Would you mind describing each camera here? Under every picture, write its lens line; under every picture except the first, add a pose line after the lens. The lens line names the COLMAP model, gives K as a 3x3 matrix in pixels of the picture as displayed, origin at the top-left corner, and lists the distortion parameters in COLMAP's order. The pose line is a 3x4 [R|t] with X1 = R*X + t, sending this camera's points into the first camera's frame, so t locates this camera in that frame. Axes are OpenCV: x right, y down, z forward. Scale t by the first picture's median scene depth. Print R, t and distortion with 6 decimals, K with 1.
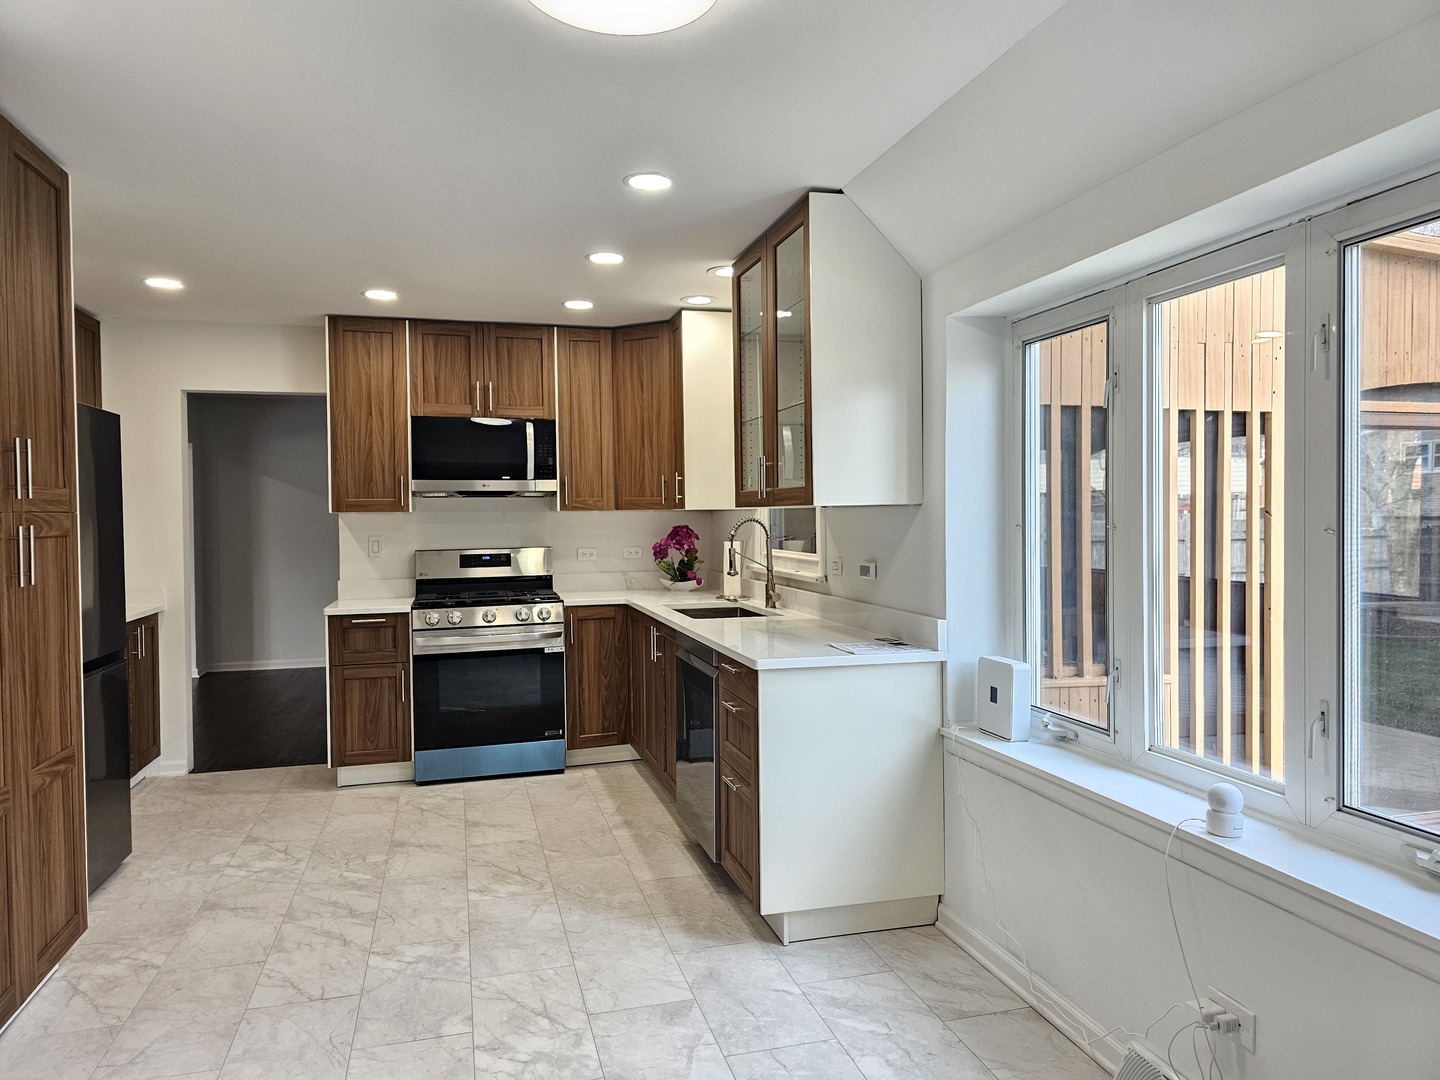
lens RADIAL K [[965.5, 0, 723.4], [0, 965.5, 534.2], [0, 0, 1]] dist [0.073803, -0.081353]
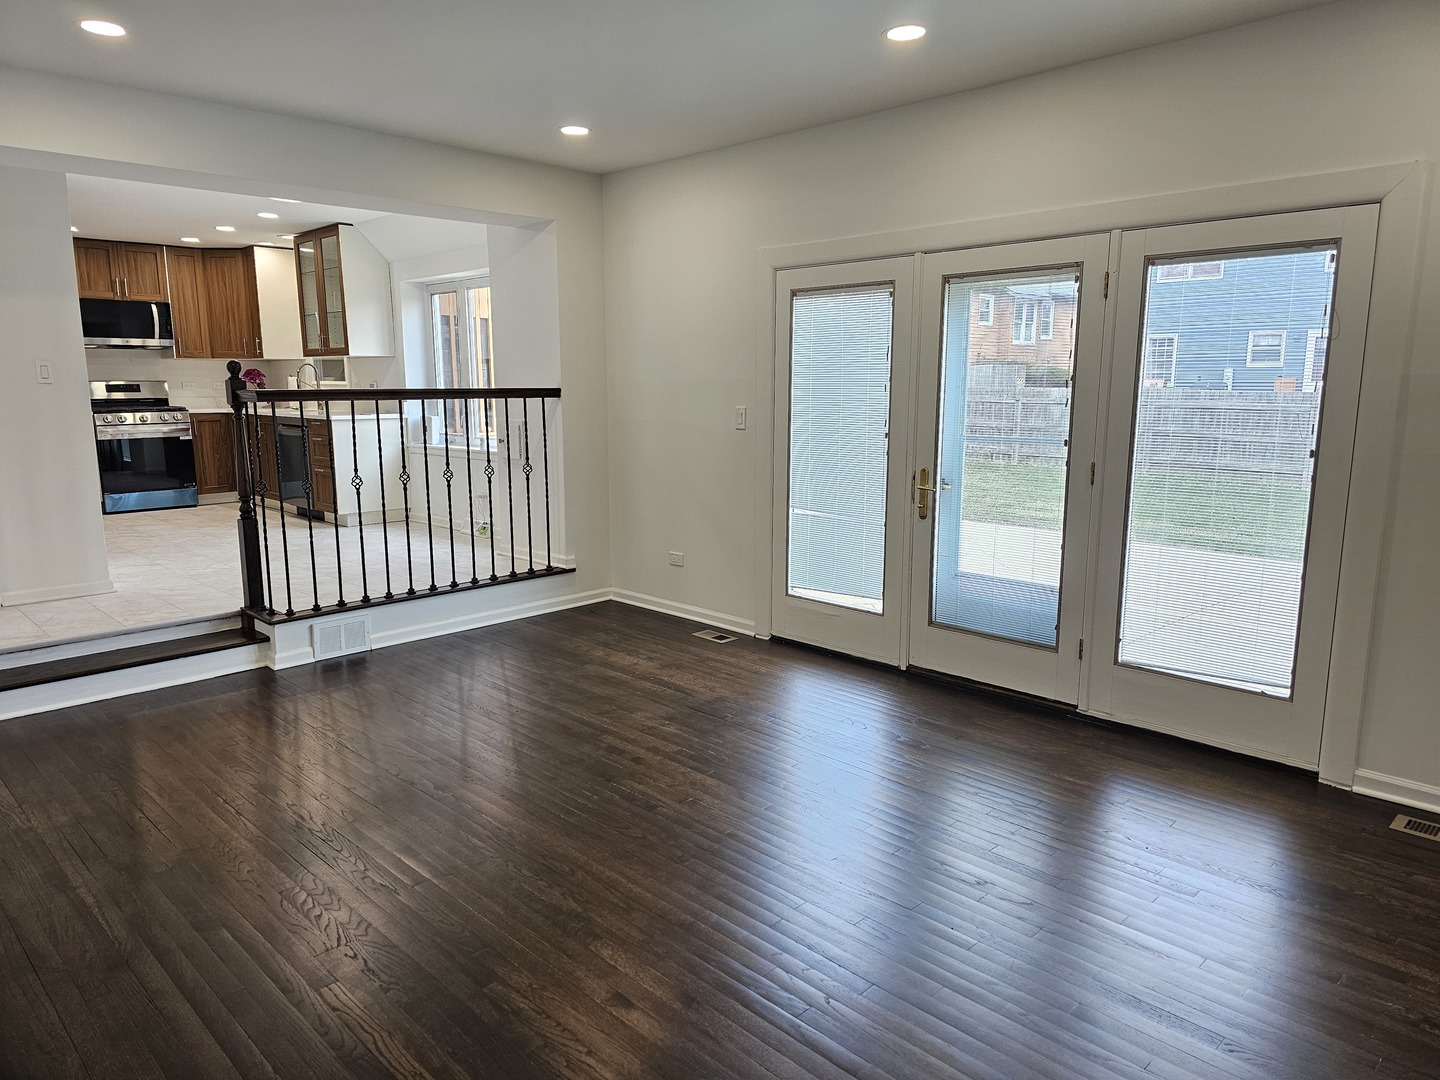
lens RADIAL K [[958.5, 0, 704.0], [0, 958.5, 538.3], [0, 0, 1]] dist [0.076112, -0.074177]
pose [[0.880328, -0.070959, 0.469029, -0.197008], [0.004432, 0.989936, 0.141449, 0.056213], [-0.474346, -0.122443, 0.871782, -1.065465]]
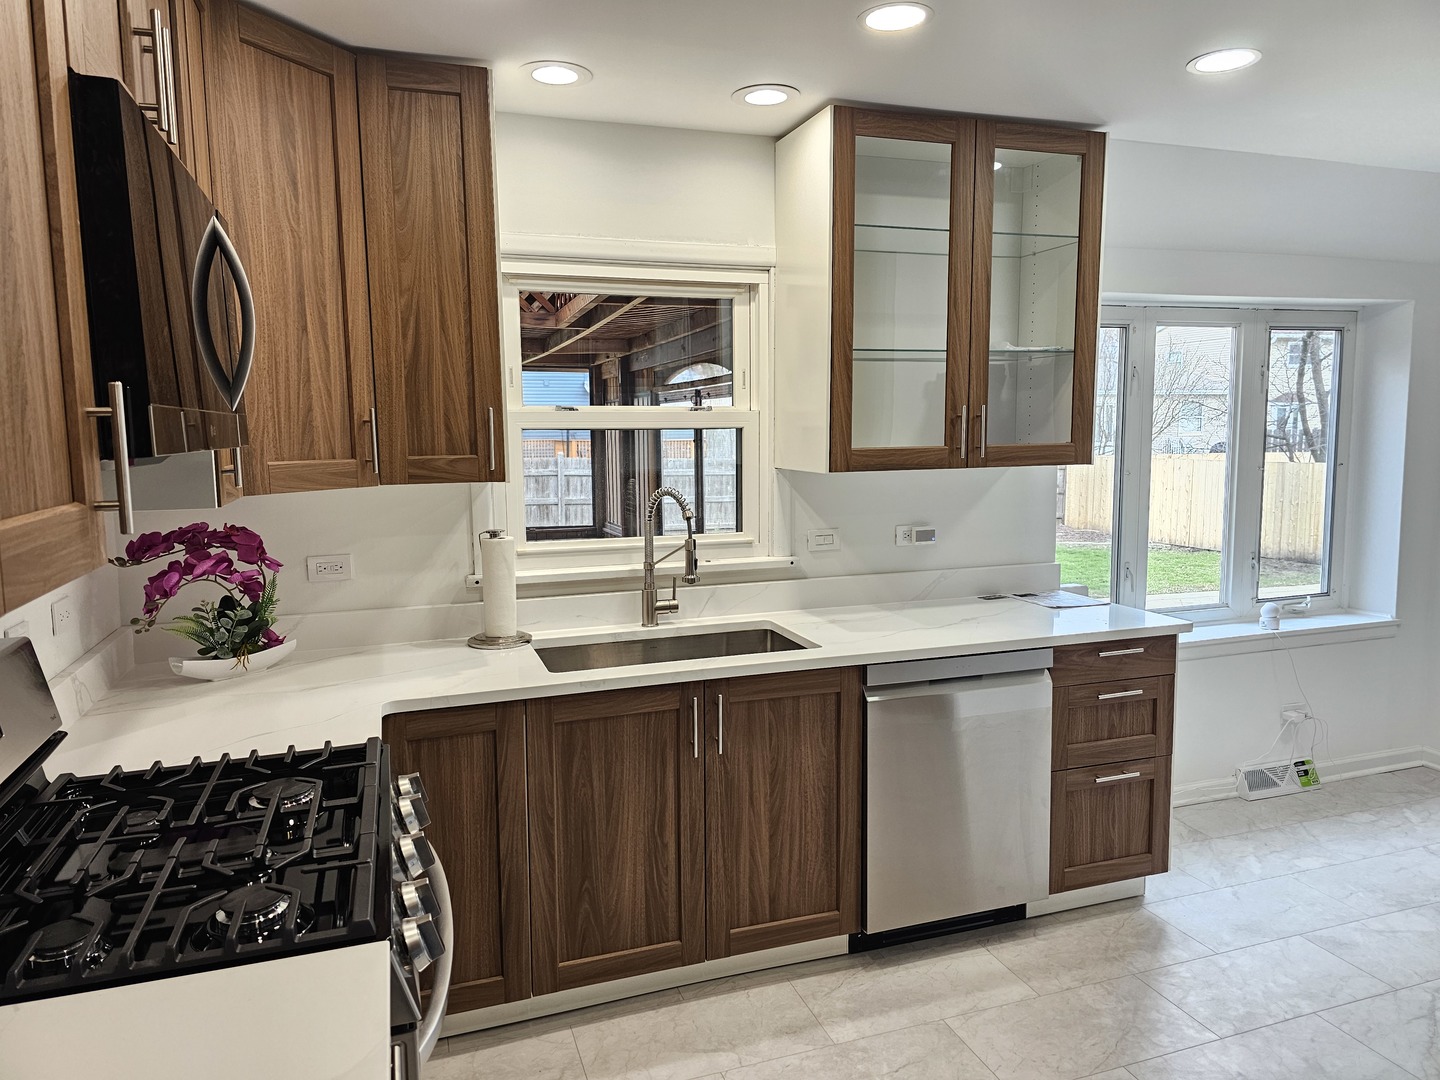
lens RADIAL K [[957.3, 0, 720.5], [0, 957.3, 533.2], [0, 0, 1]] dist [0.074399, -0.075531]
pose [[-0.059582, -0.098580, 0.993344, -0.559705], [0.035150, 0.994287, 0.100782, -0.046942], [-0.997604, 0.040921, -0.055777, 0.936365]]
